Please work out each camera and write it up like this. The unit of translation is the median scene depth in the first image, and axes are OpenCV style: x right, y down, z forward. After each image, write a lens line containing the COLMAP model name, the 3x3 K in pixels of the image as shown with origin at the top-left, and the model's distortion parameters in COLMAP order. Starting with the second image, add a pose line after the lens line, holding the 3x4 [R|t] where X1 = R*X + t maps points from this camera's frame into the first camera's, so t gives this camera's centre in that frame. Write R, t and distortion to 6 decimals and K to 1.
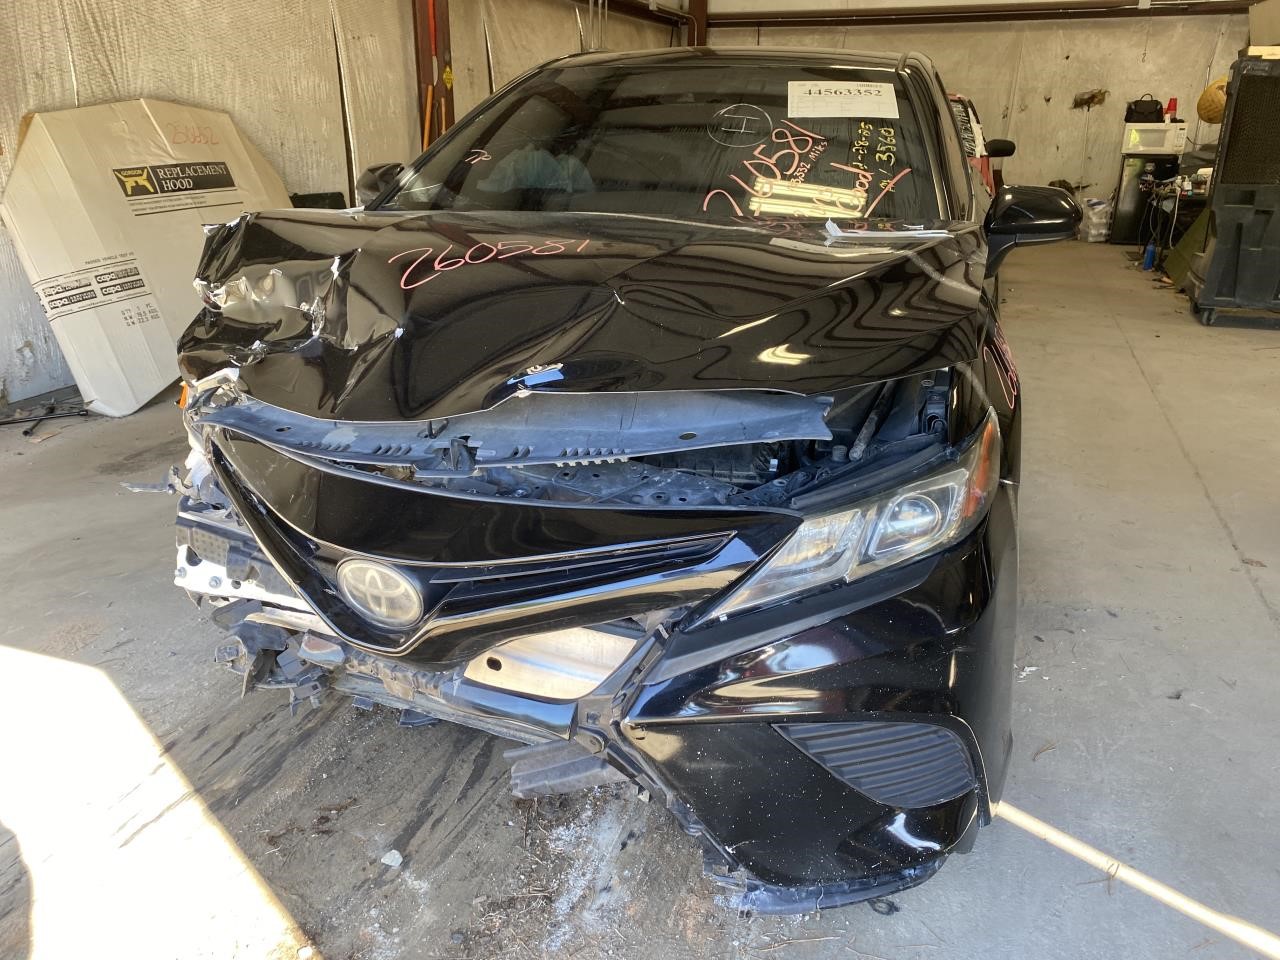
lens RADIAL K [[975.9, 0, 622.0], [0, 975.9, 482.8], [0, 0, 1]] dist [0.049910, -0.044959]
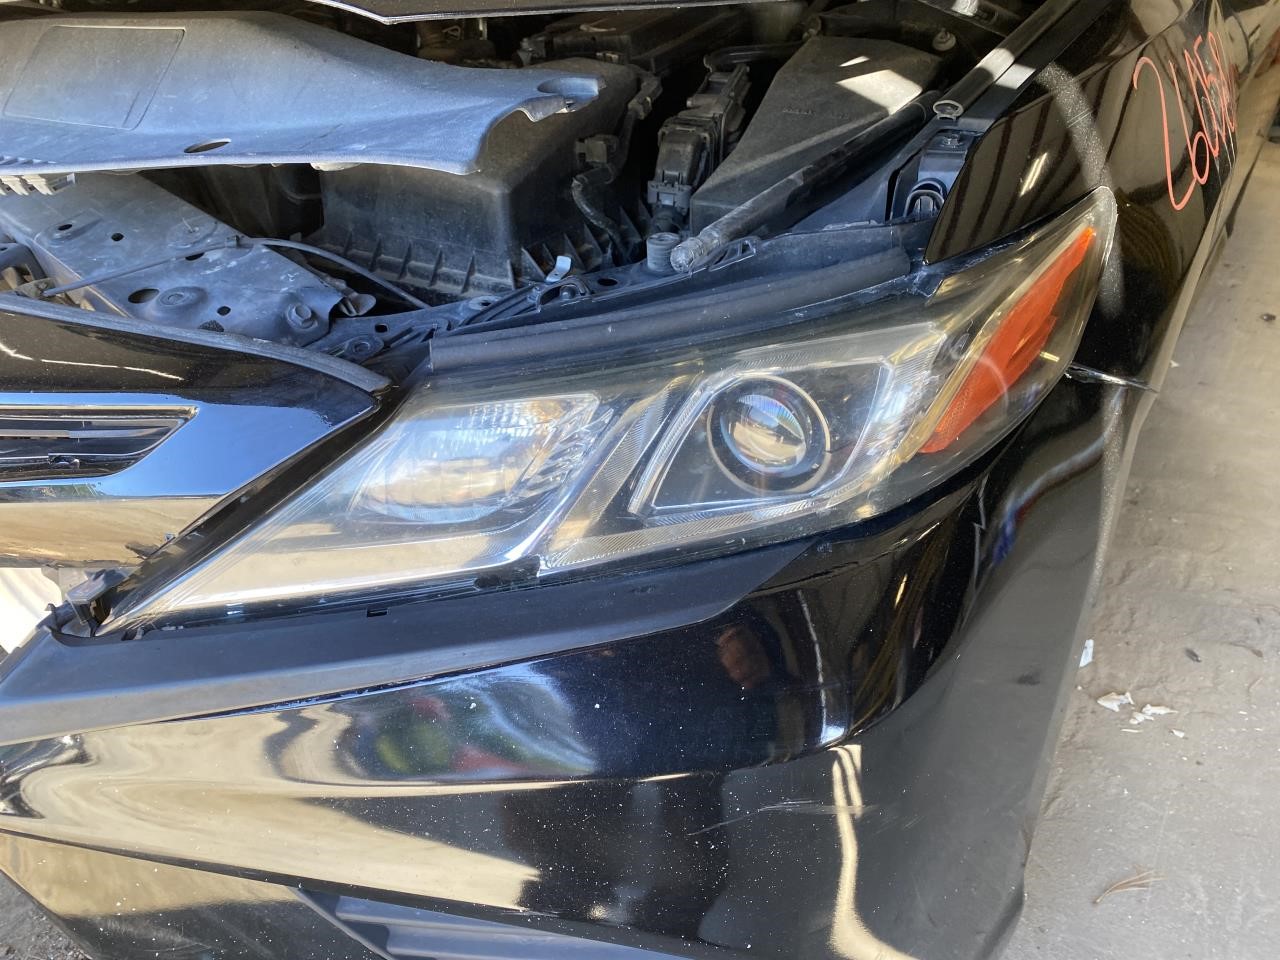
lens RADIAL K [[975.9, 0, 622.0], [0, 975.9, 482.8], [0, 0, 1]] dist [0.049910, -0.044959]
pose [[0.967097, 0.159085, -0.198535, 0.282764], [-0.122943, 0.975443, 0.182744, -0.007984], [0.222731, -0.152323, 0.962906, 0.543021]]
